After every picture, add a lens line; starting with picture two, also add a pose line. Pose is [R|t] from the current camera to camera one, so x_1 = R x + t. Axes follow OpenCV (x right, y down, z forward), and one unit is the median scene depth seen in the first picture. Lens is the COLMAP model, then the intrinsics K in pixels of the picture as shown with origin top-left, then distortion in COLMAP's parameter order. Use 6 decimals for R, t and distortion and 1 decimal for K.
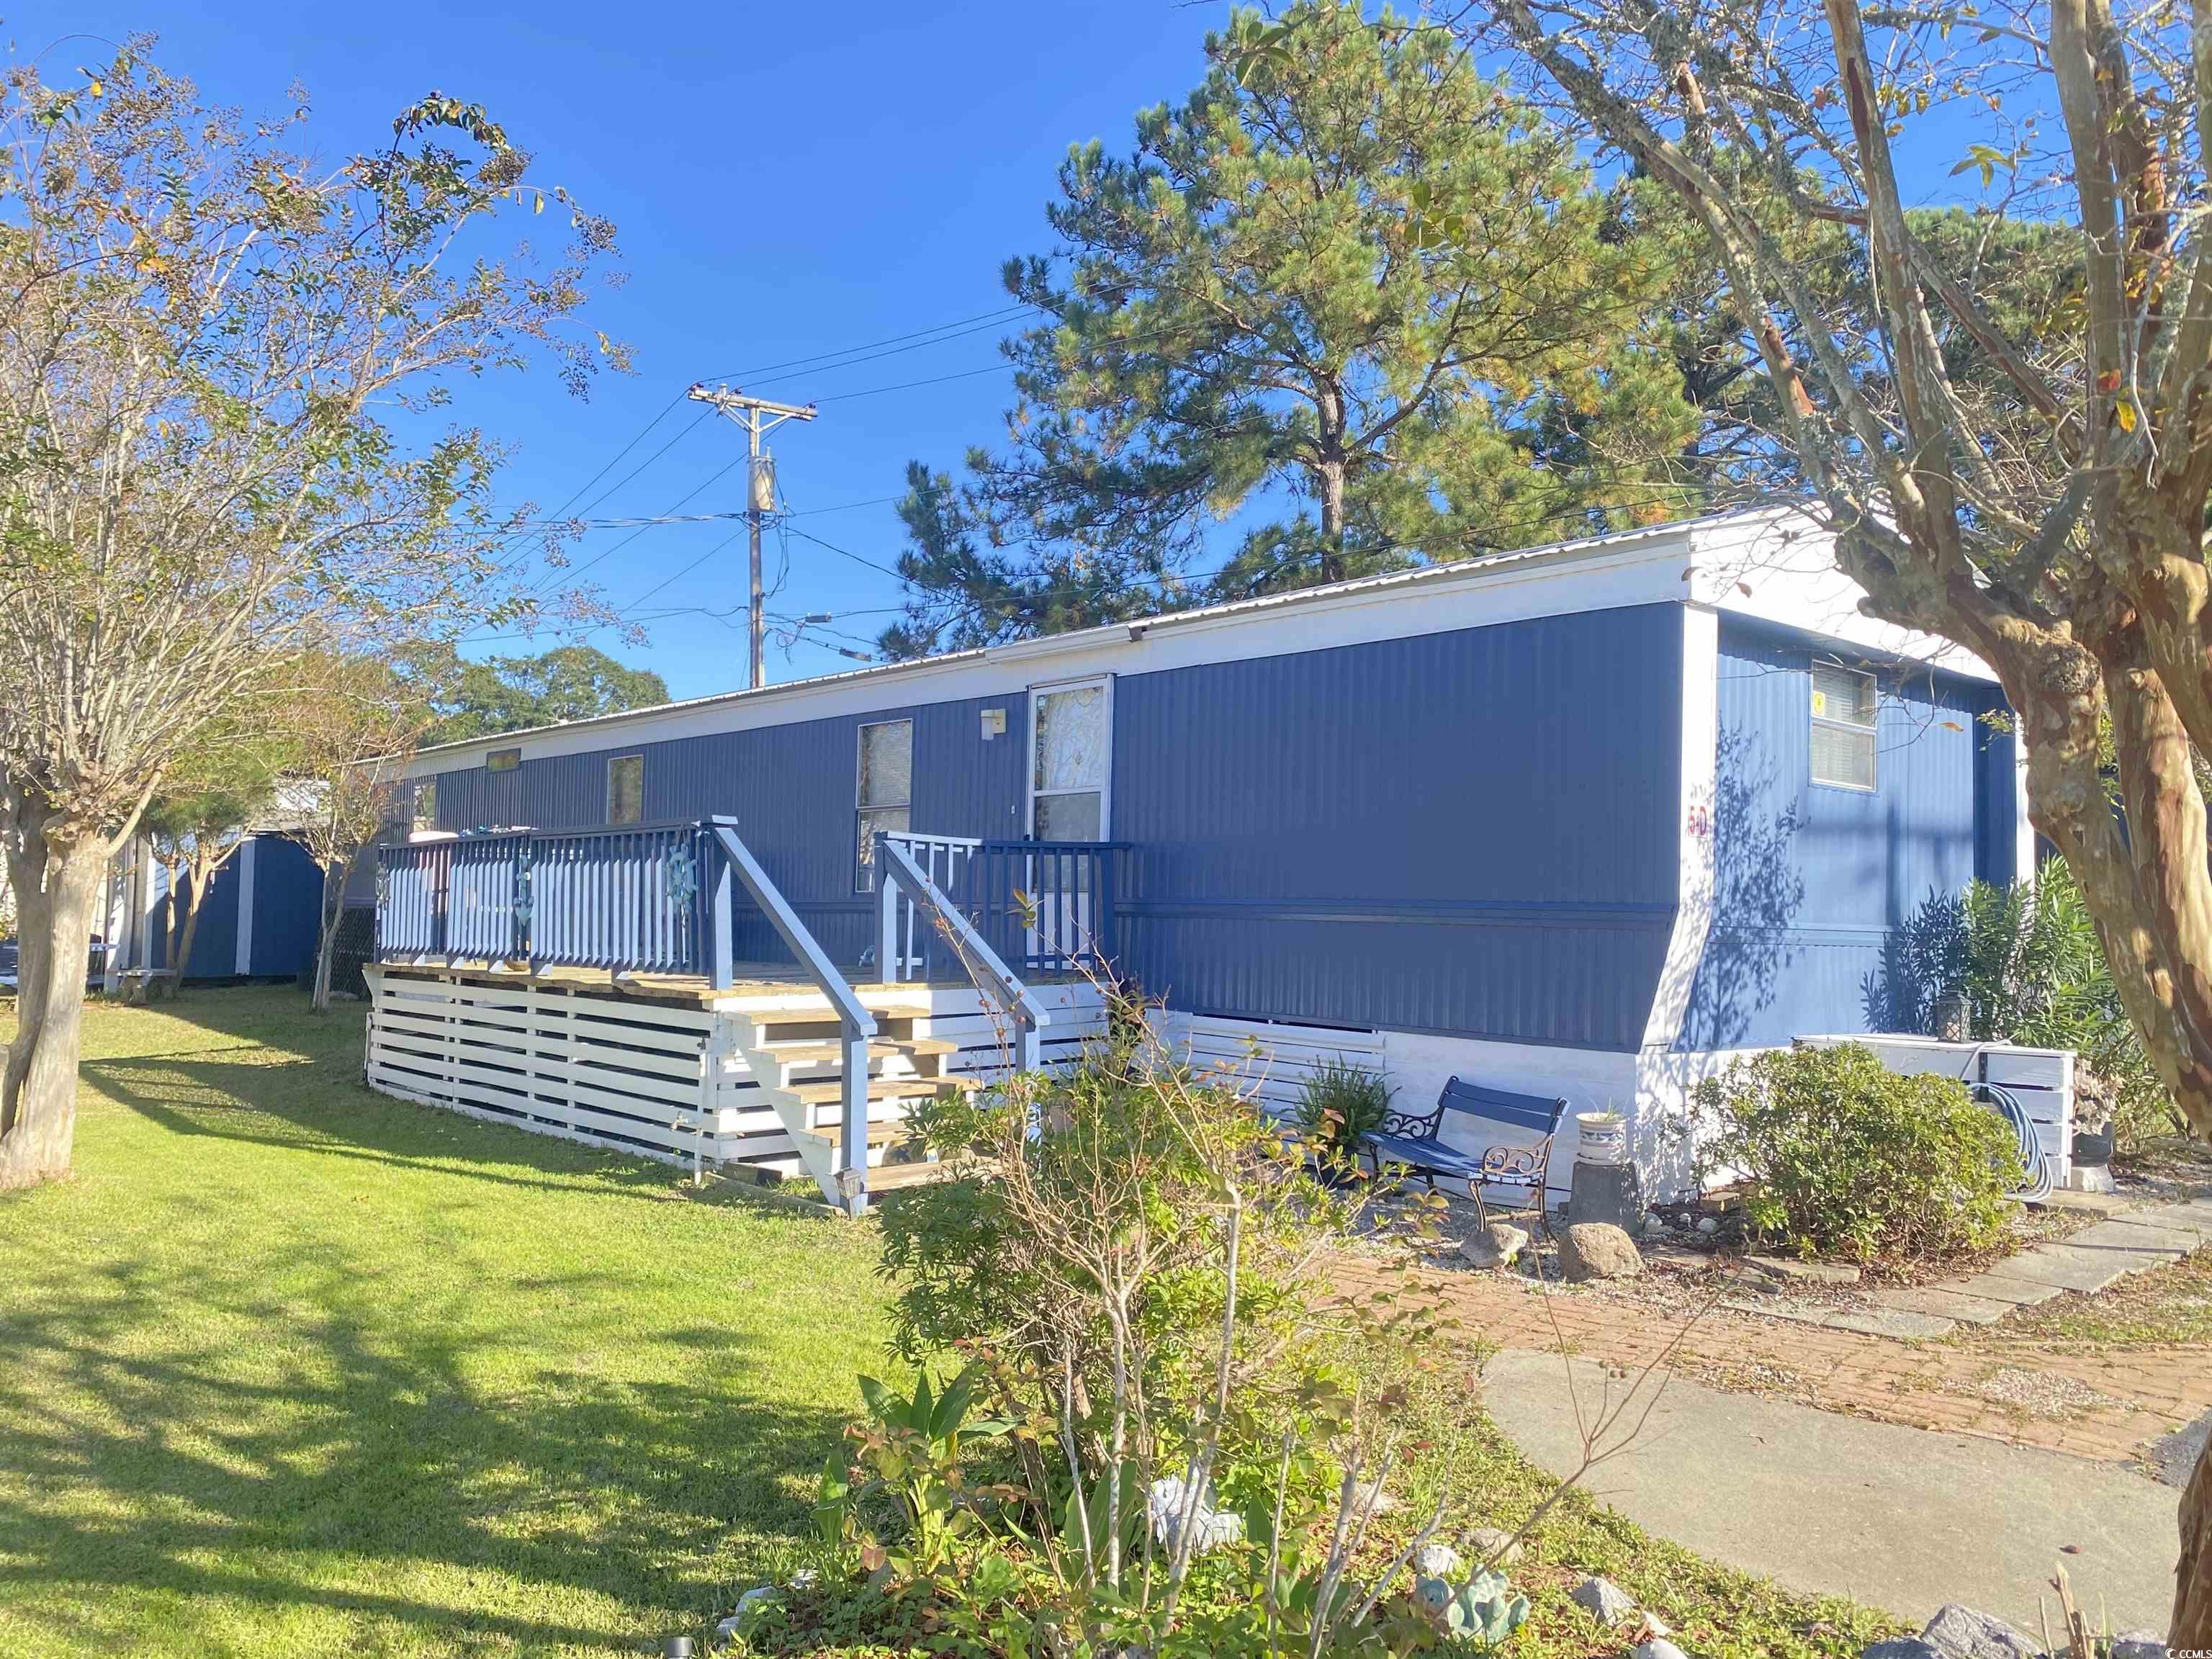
lens RADIAL K [[1680.9, 0, 1114.0], [0, 1680.9, 836.3], [0, 0, 1]] dist [0.043075, -0.060904]
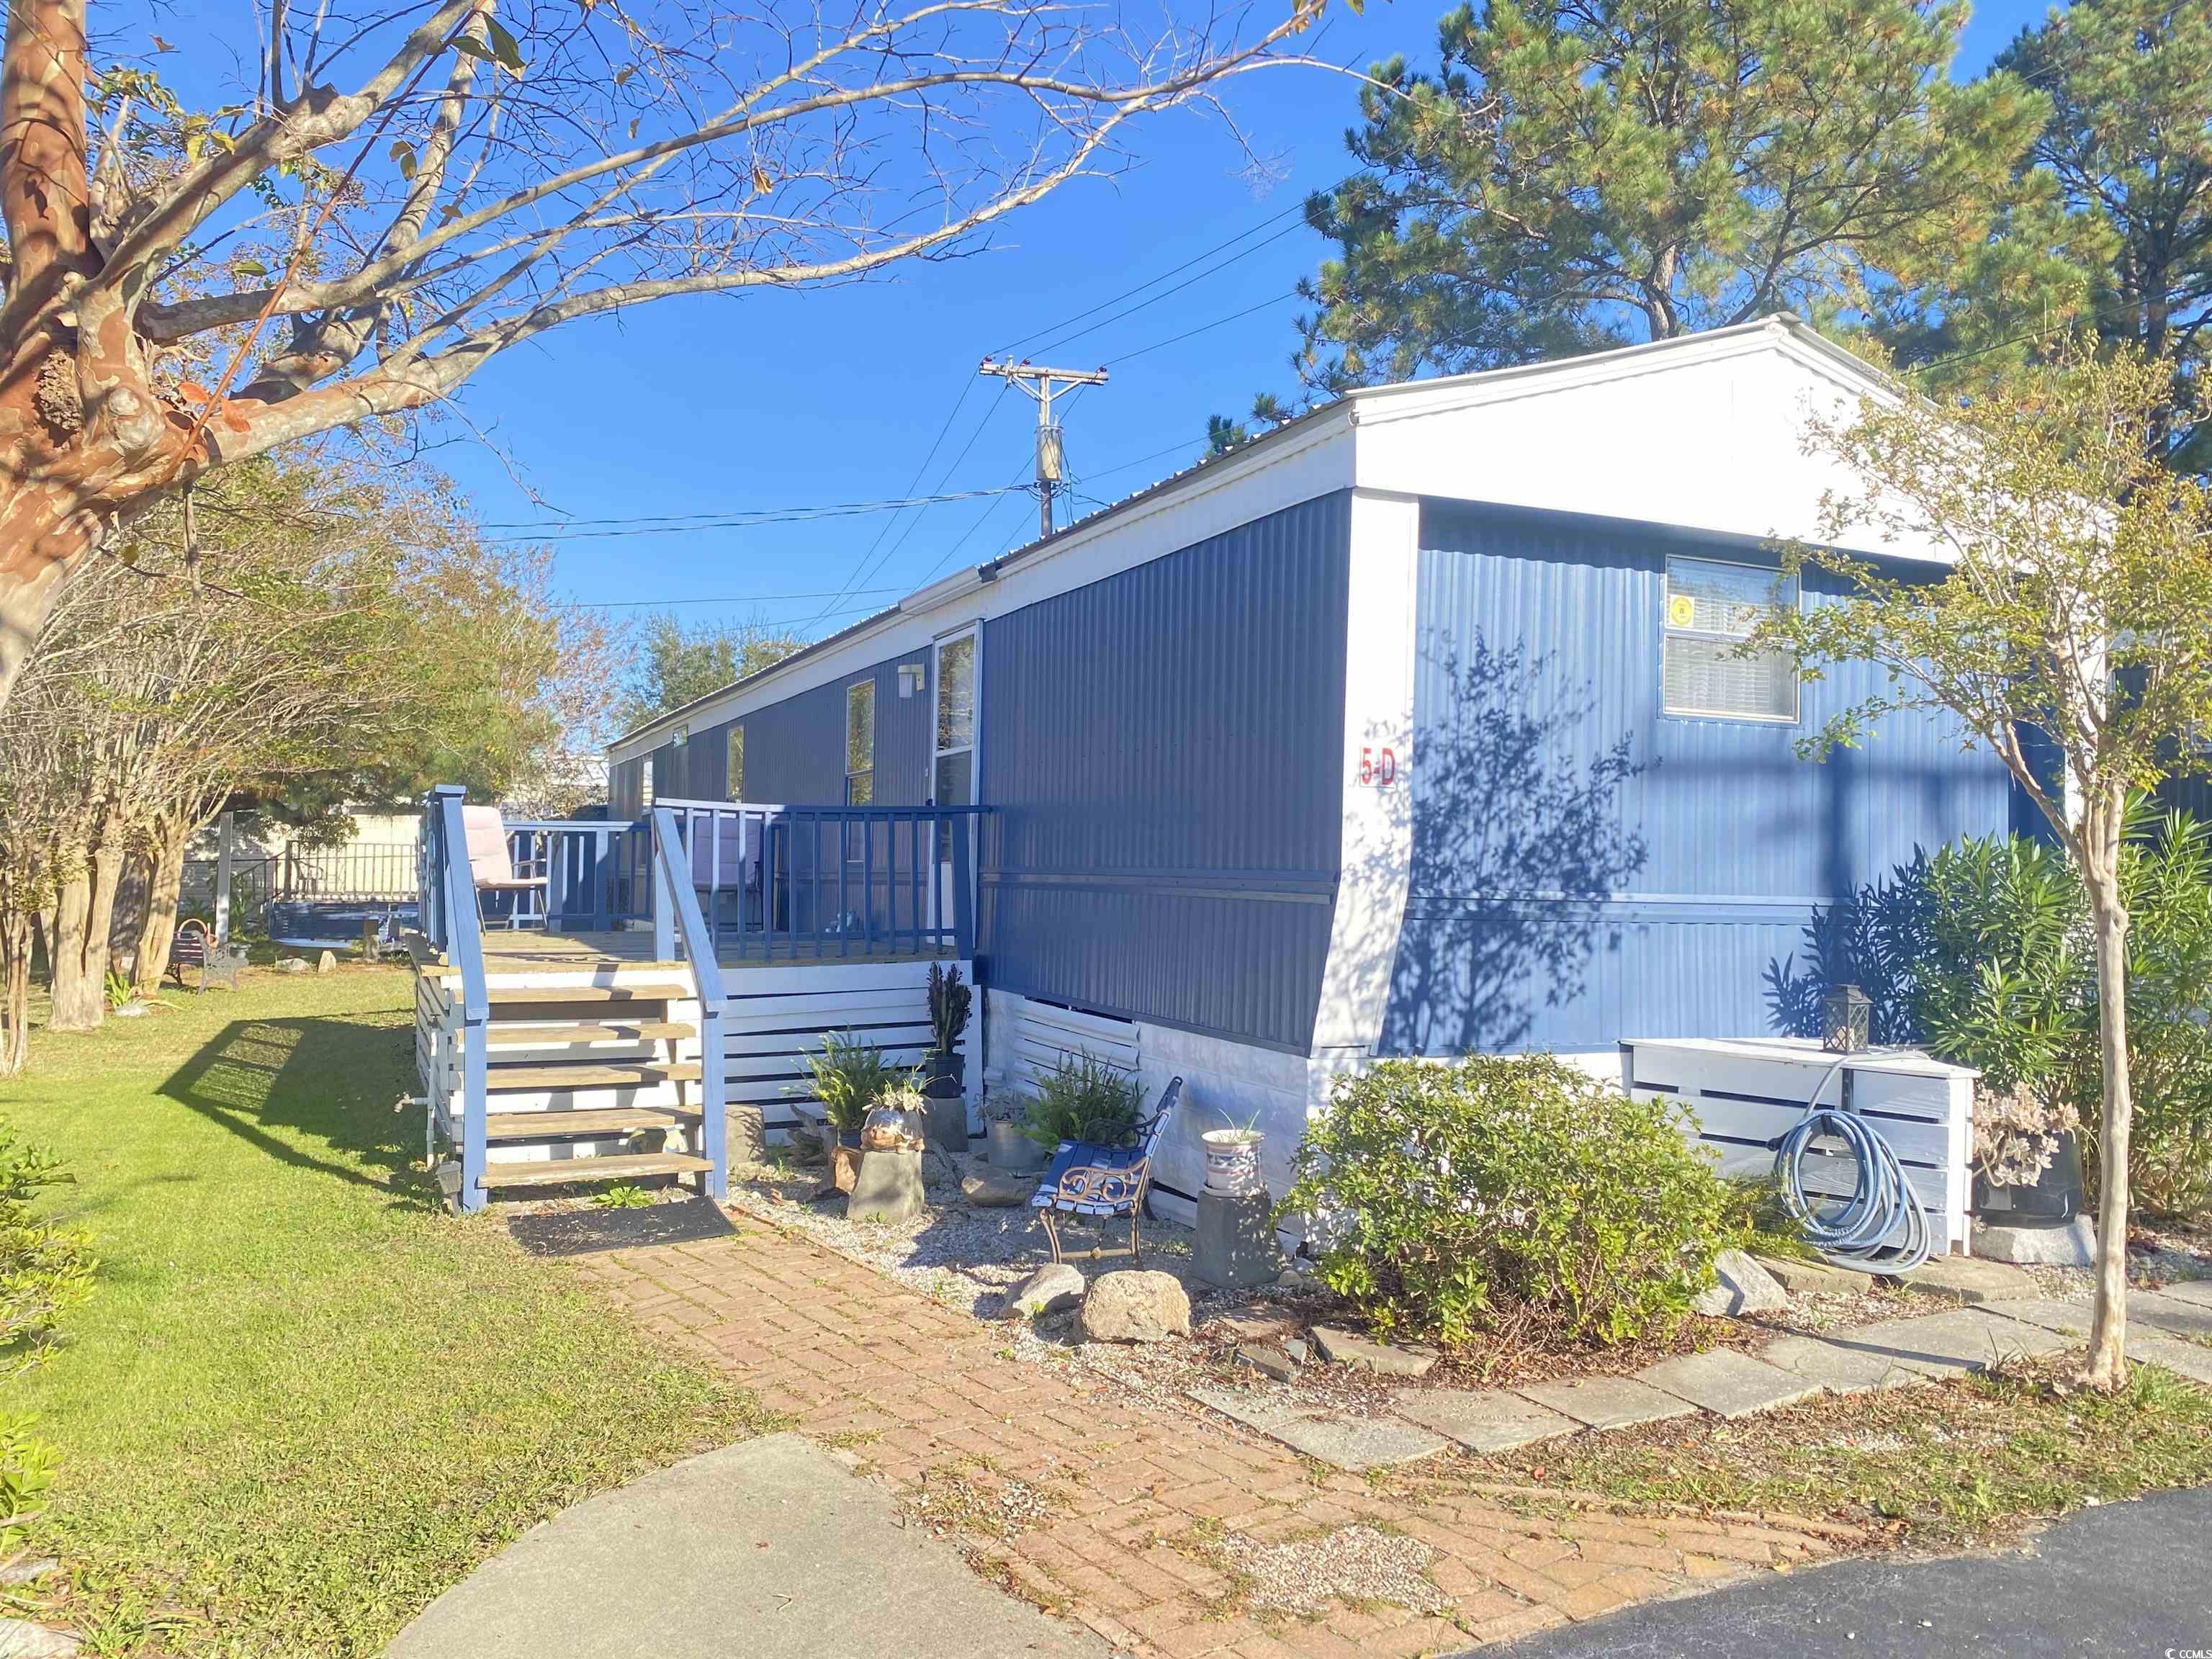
lens RADIAL K [[1680.9, 0, 1126.8], [0, 1680.9, 818.3], [0, 0, 1]] dist [0.043075, -0.060904]
pose [[0.955961, -0.015874, -0.293066, 0.414835], [0.018651, 0.999804, 0.006684, 0.007062], [0.292902, -0.011856, 0.956069, 0.190728]]
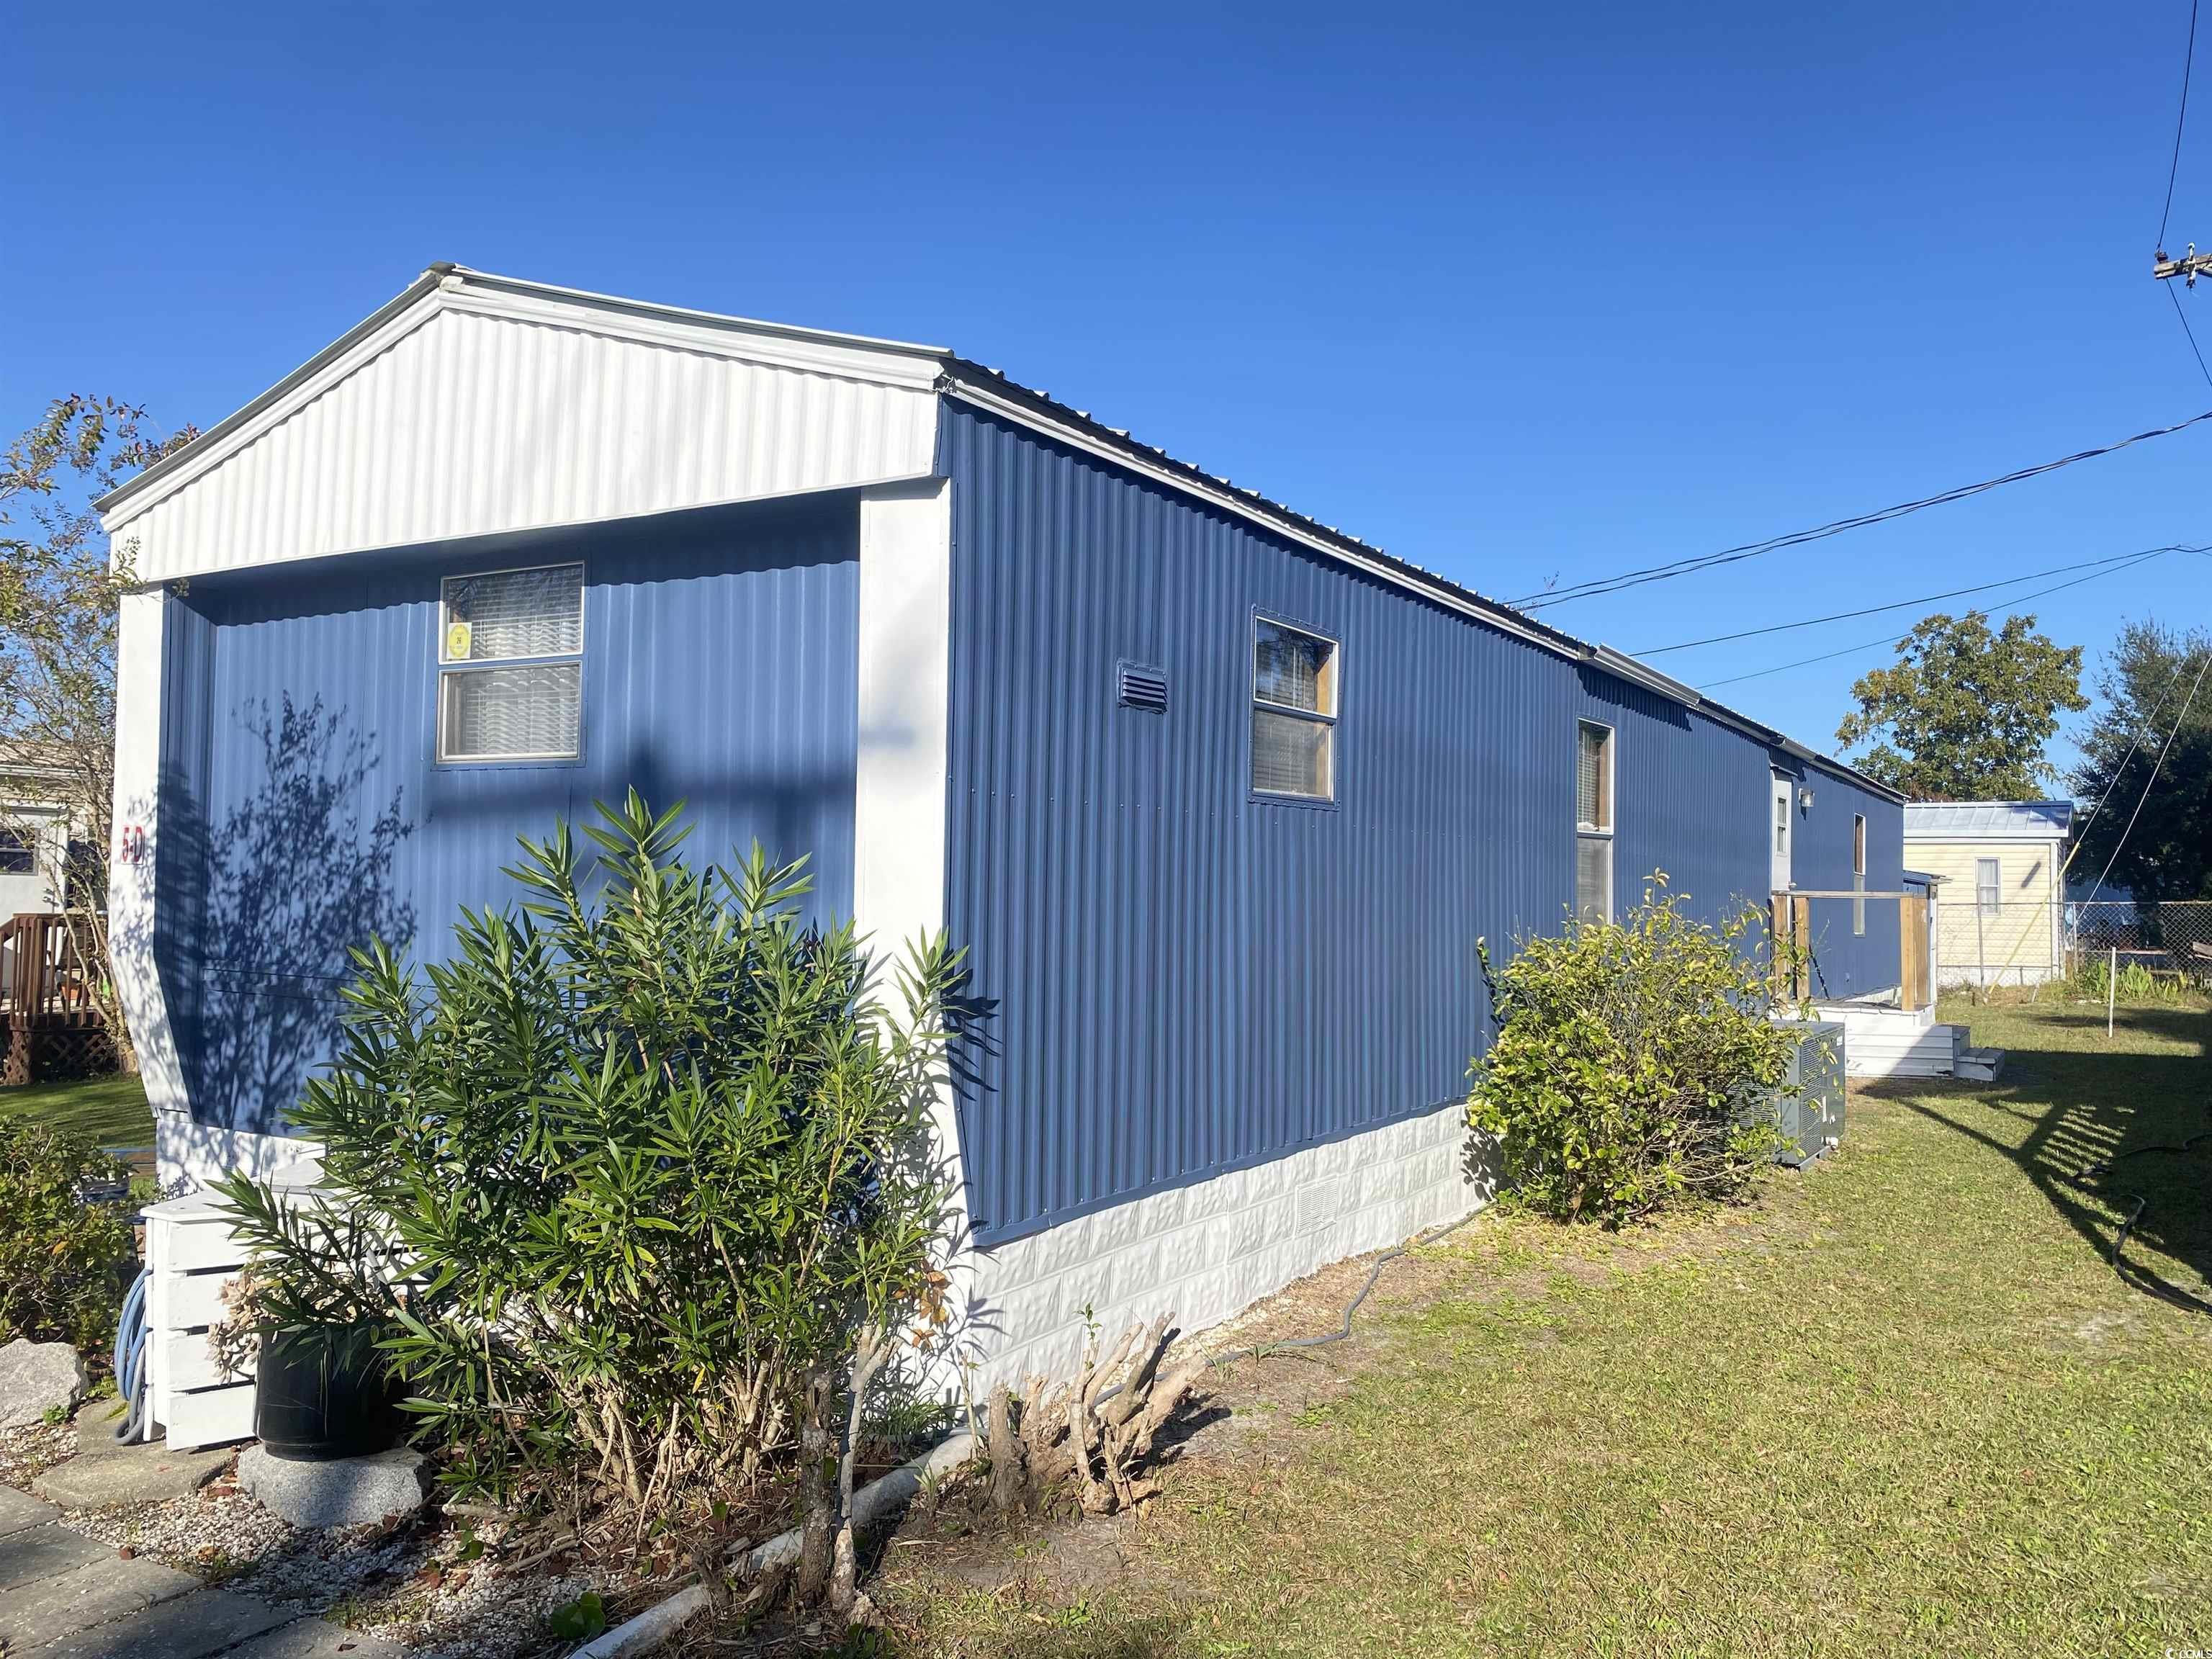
lens RADIAL K [[1680.9, 0, 1116.3], [0, 1680.9, 822.6], [0, 0, 1]] dist [0.043075, -0.060904]
pose [[0.307739, -0.050589, -0.950125, 1.159125], [0.040679, 0.998372, -0.039982, 0.030636], [0.950601, -0.026347, 0.309296, 1.077173]]
